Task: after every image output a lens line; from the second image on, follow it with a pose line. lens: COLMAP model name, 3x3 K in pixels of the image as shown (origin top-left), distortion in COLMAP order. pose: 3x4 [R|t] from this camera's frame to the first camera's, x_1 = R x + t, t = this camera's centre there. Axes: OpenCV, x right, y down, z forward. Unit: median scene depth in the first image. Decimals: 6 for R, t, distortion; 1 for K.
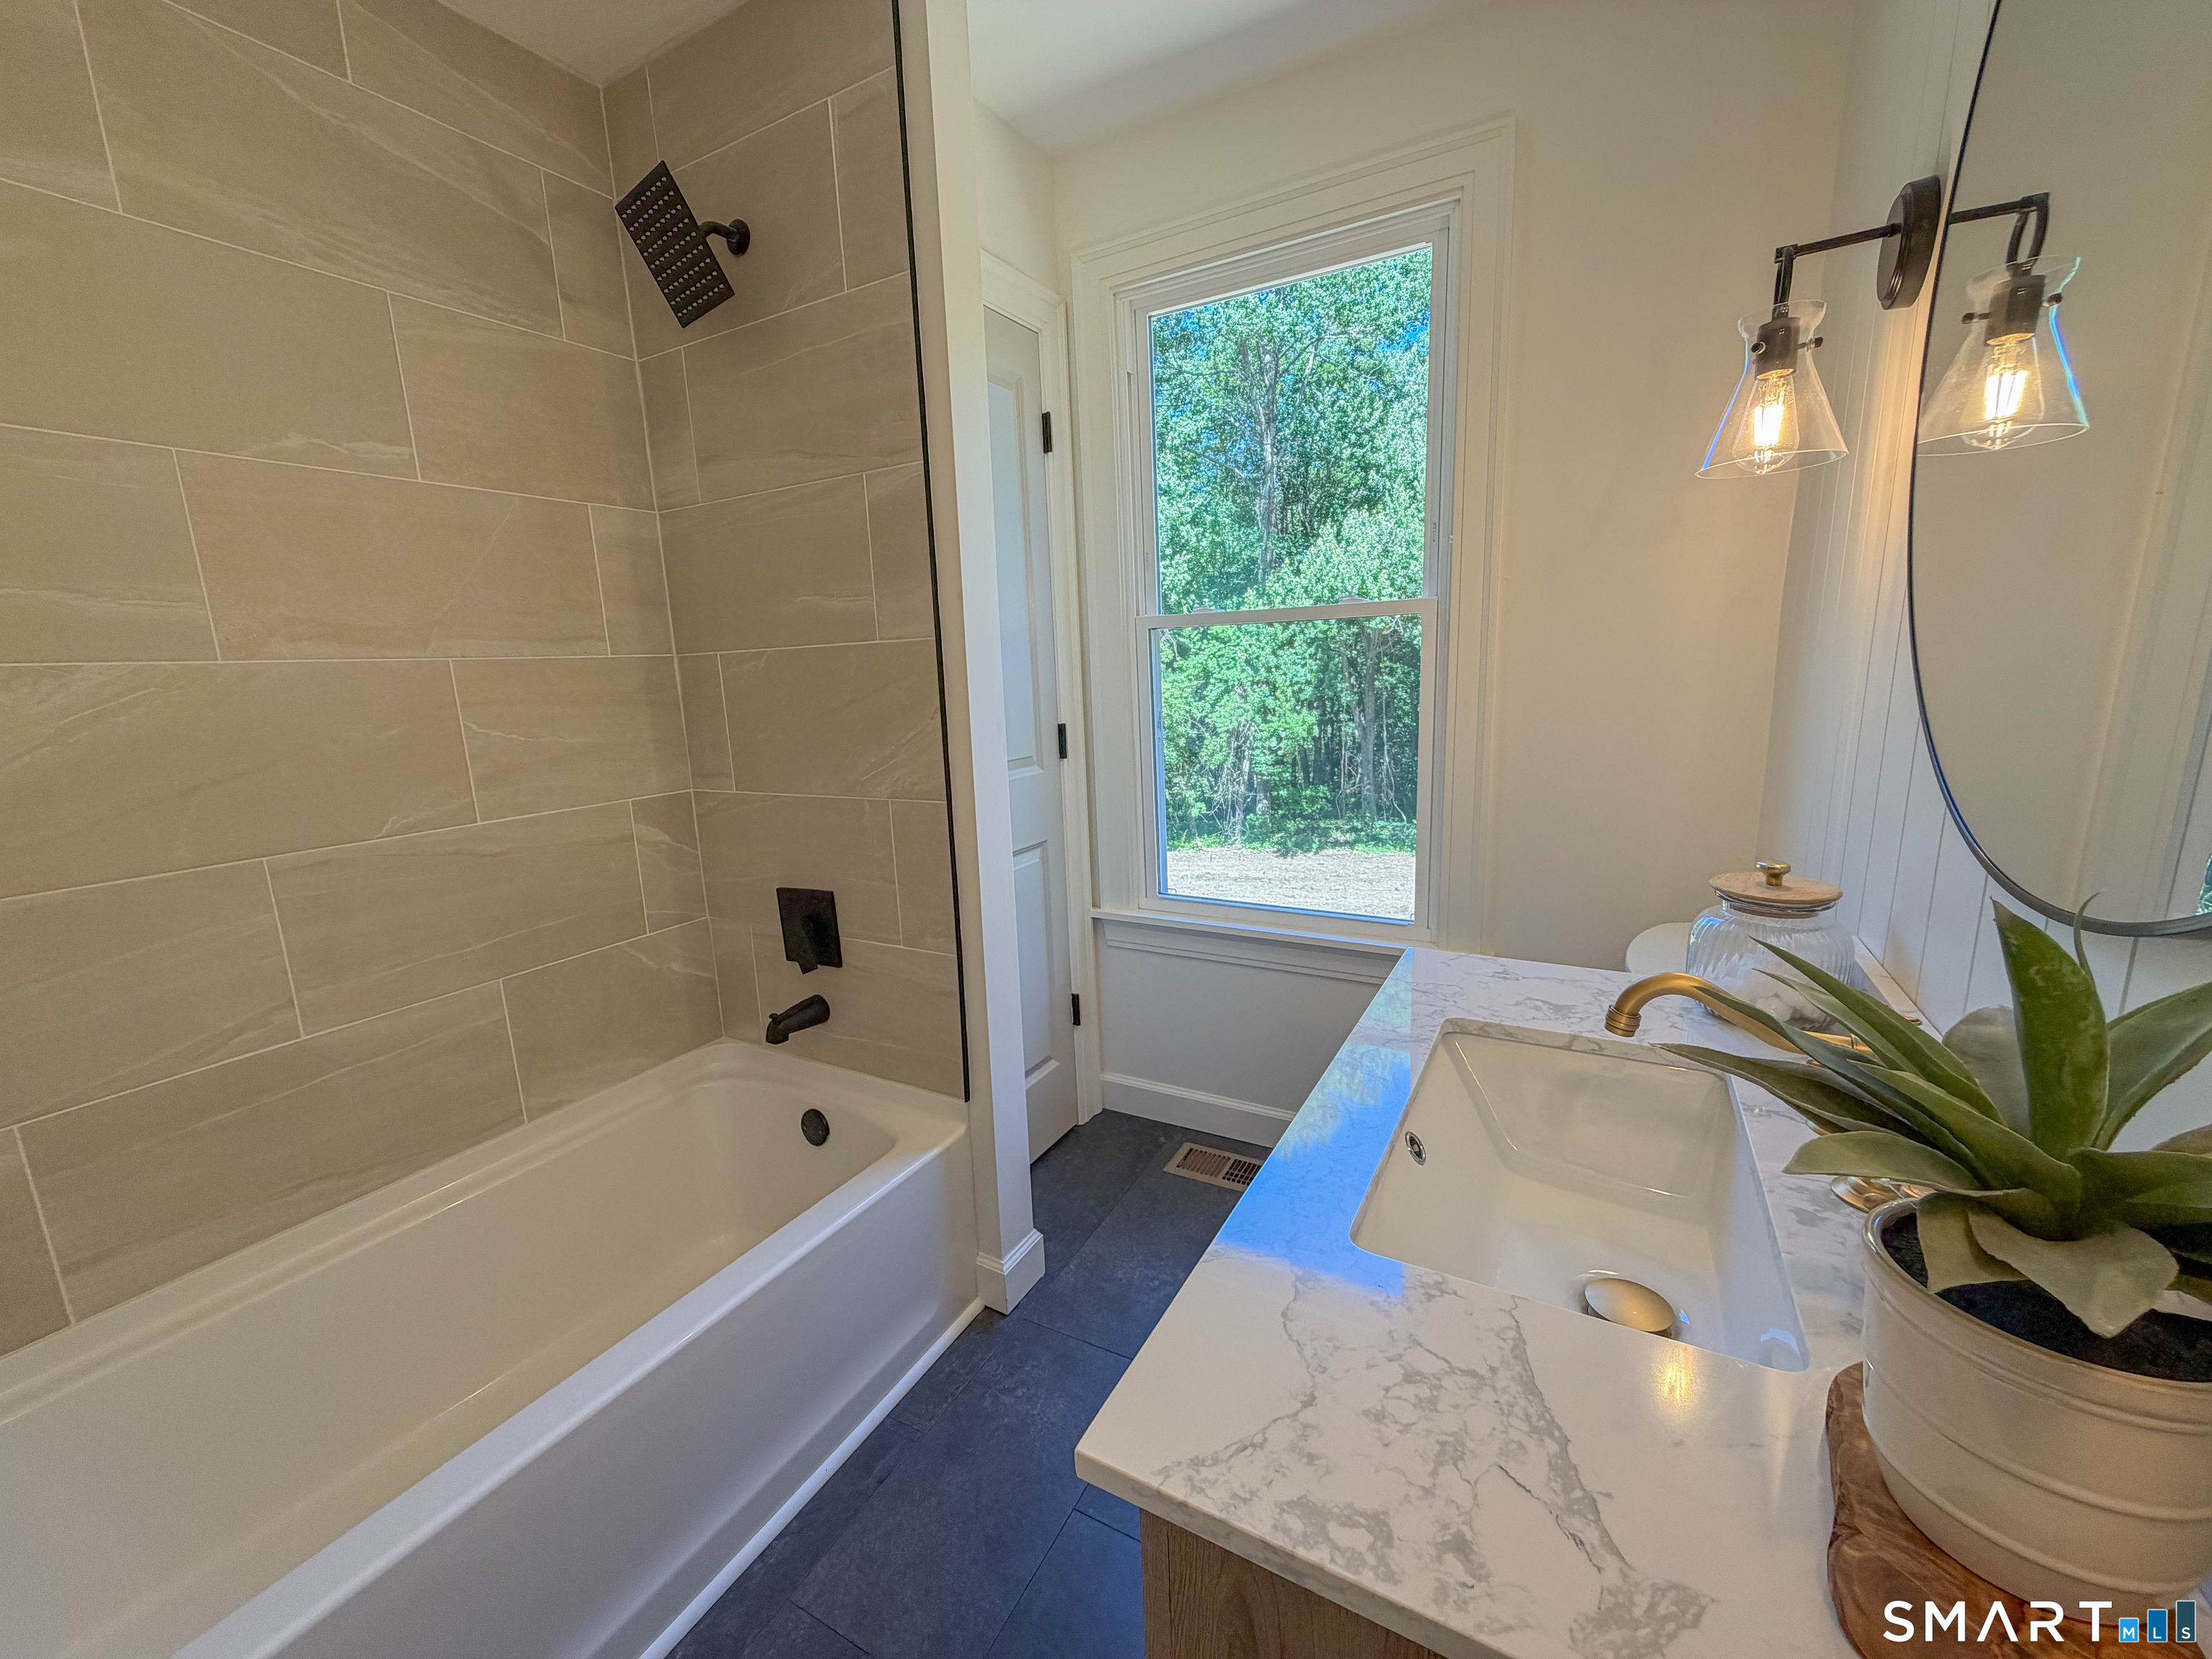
lens RADIAL K [[886.8, 0, 1117.8], [0, 886.8, 834.4], [0, 0, 1]] dist [-0.000511, 0.000406]
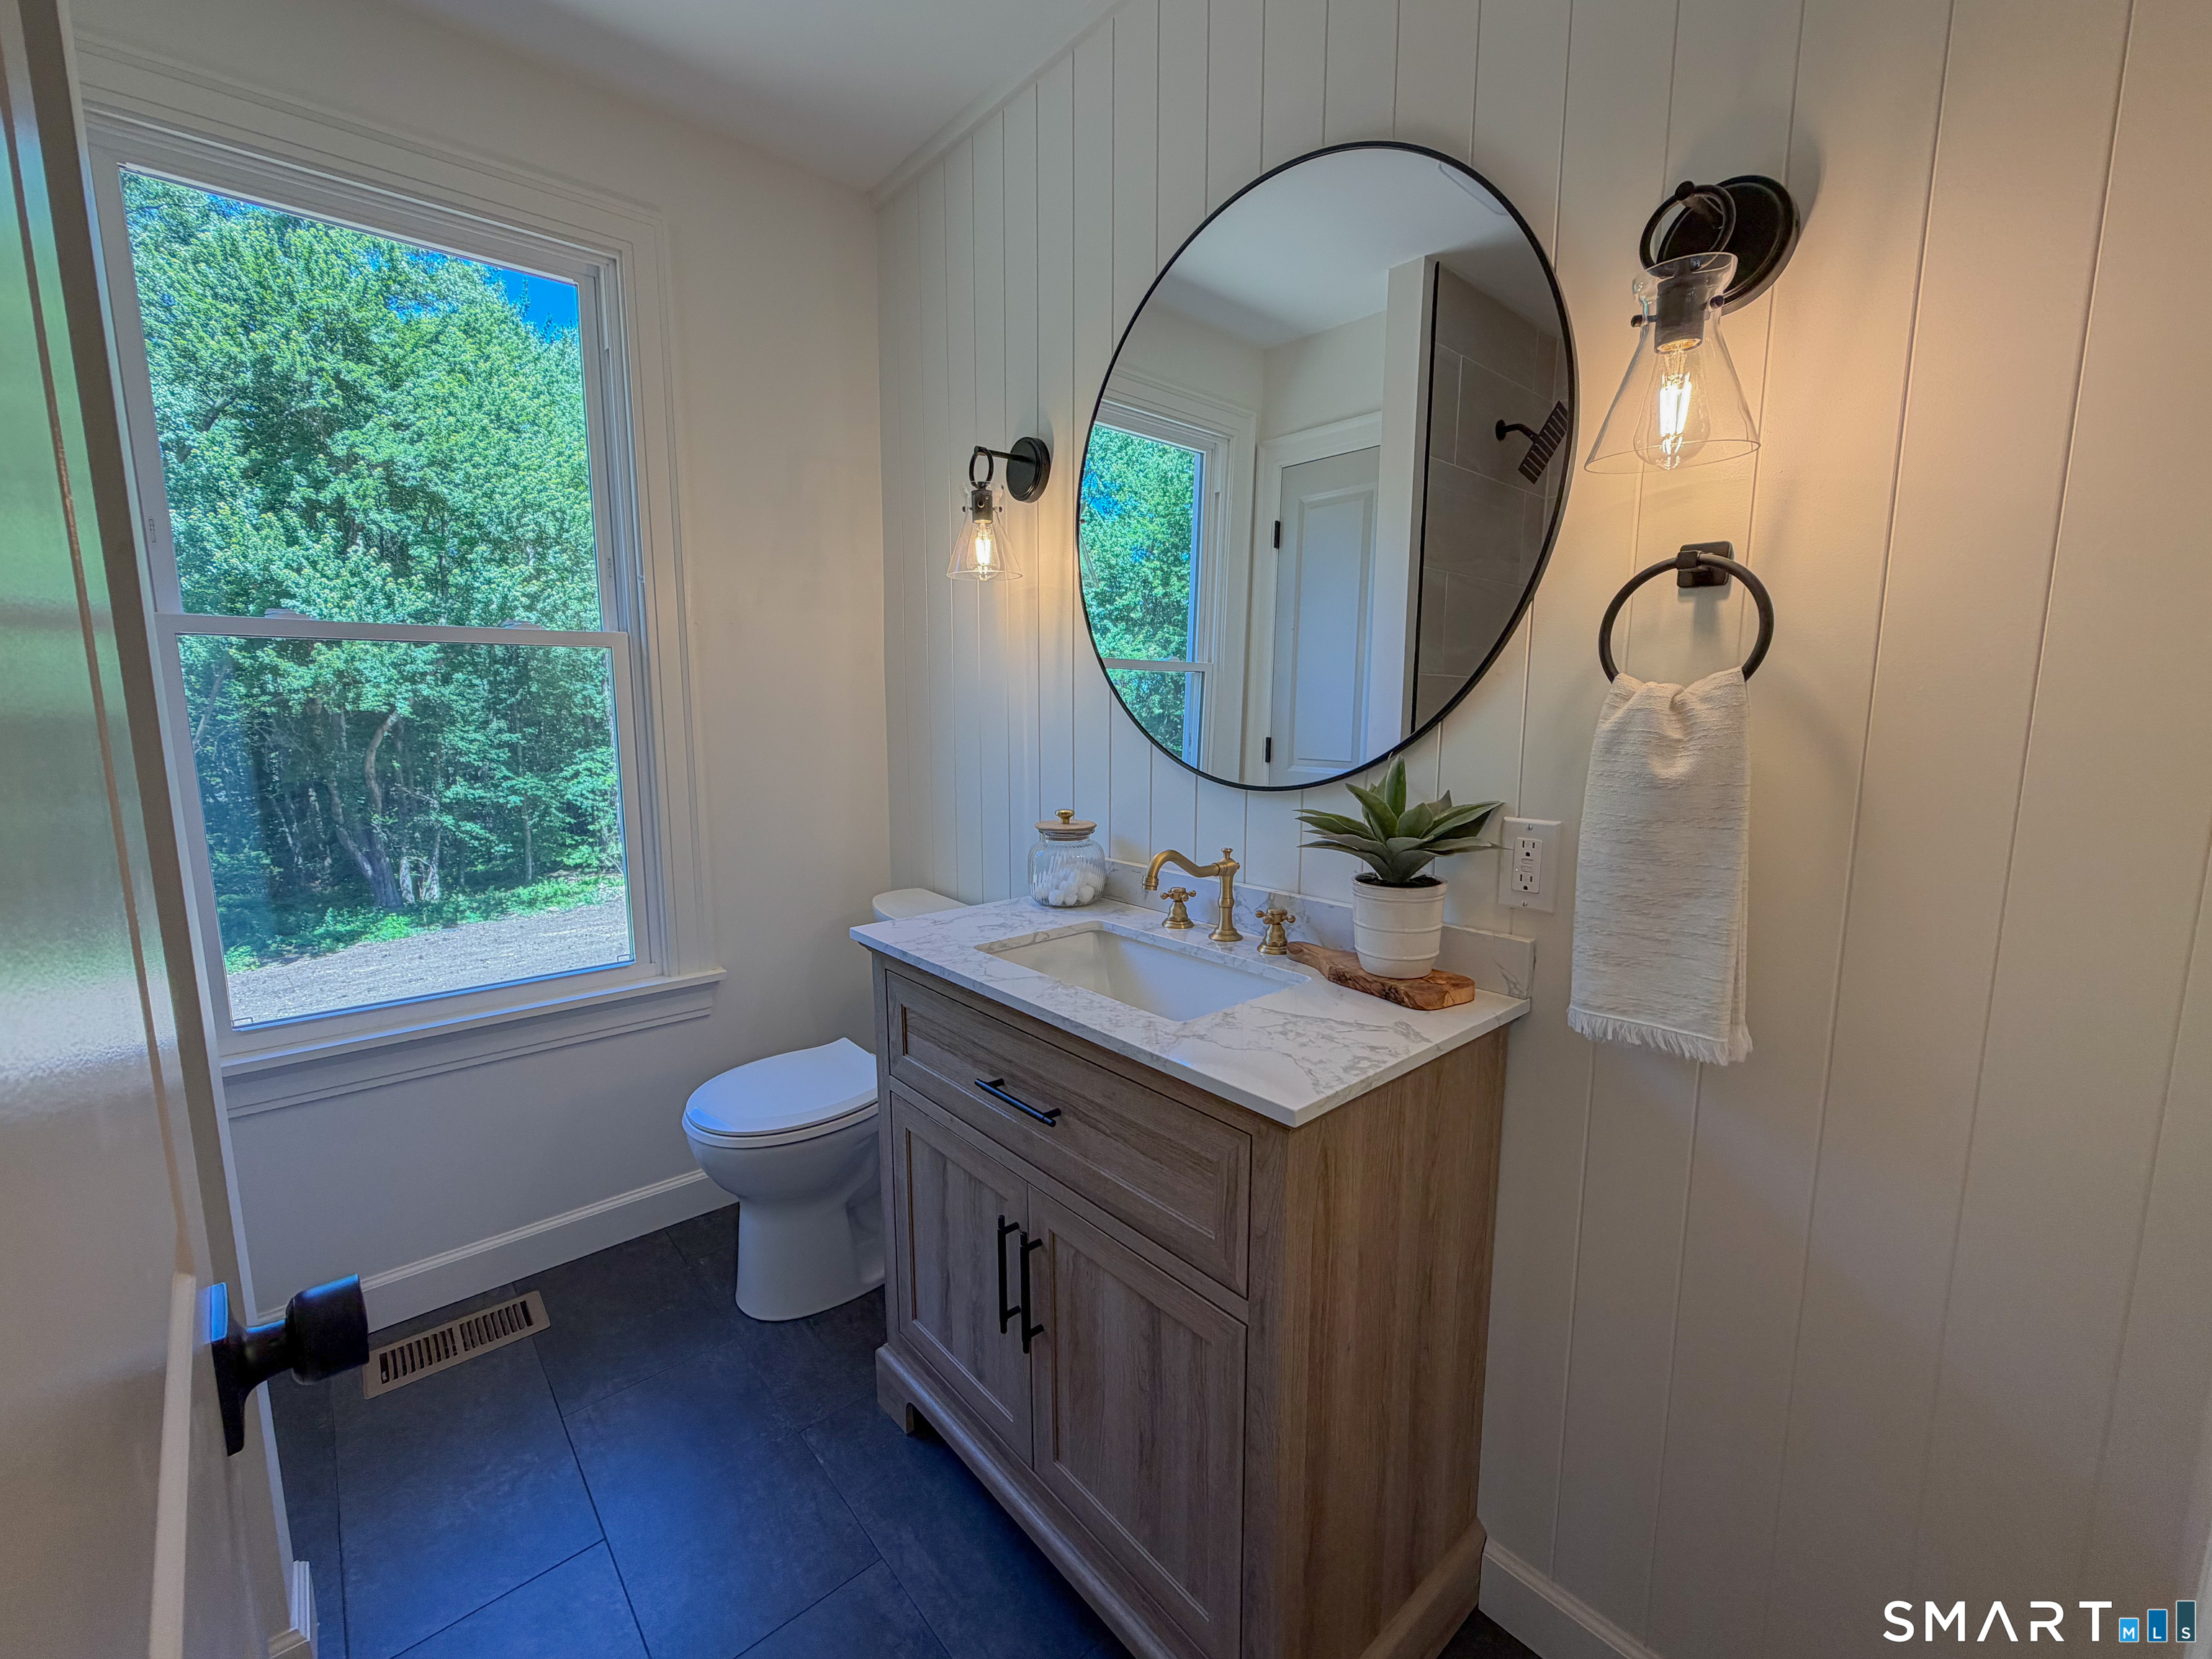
lens RADIAL K [[886.8, 0, 1125.6], [0, 886.8, 820.5], [0, 0, 1]] dist [-0.000511, 0.000406]
pose [[0.332279, -0.093396, 0.938545, -0.856840], [0.170011, 0.984717, 0.037800, 0.006617], [-0.927732, 0.147003, 0.343080, 0.312142]]
